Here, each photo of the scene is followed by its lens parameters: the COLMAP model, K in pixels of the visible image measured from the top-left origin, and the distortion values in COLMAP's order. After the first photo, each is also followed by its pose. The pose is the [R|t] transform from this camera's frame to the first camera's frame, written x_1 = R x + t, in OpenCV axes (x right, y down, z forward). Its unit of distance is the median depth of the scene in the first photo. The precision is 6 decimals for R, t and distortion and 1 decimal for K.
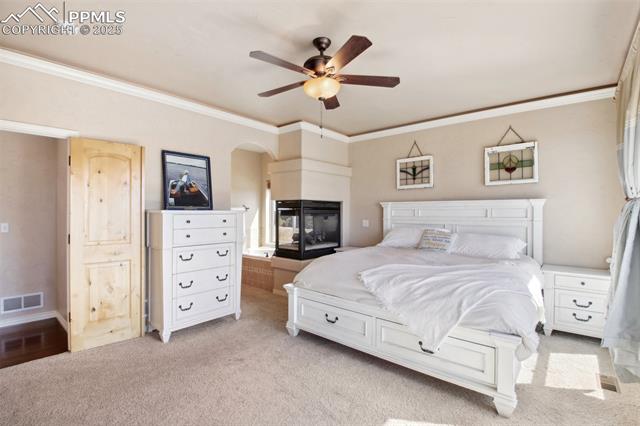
lens RADIAL K [[299.1, 0, 320.0], [0, 299.1, 213.0], [0, 0, 1]] dist [0.003619, 0.000419]
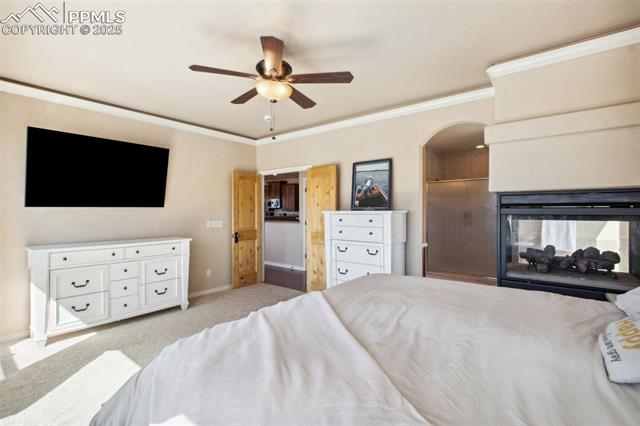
lens RADIAL K [[299.1, 0, 320.0], [0, 299.1, 213.0], [0, 0, 1]] dist [0.003619, 0.000419]
pose [[0.036894, 0.001839, -0.999317, 0.686691], [-0.000942, 0.999998, 0.001806, -0.002124], [0.999319, 0.000874, 0.036896, 0.771395]]
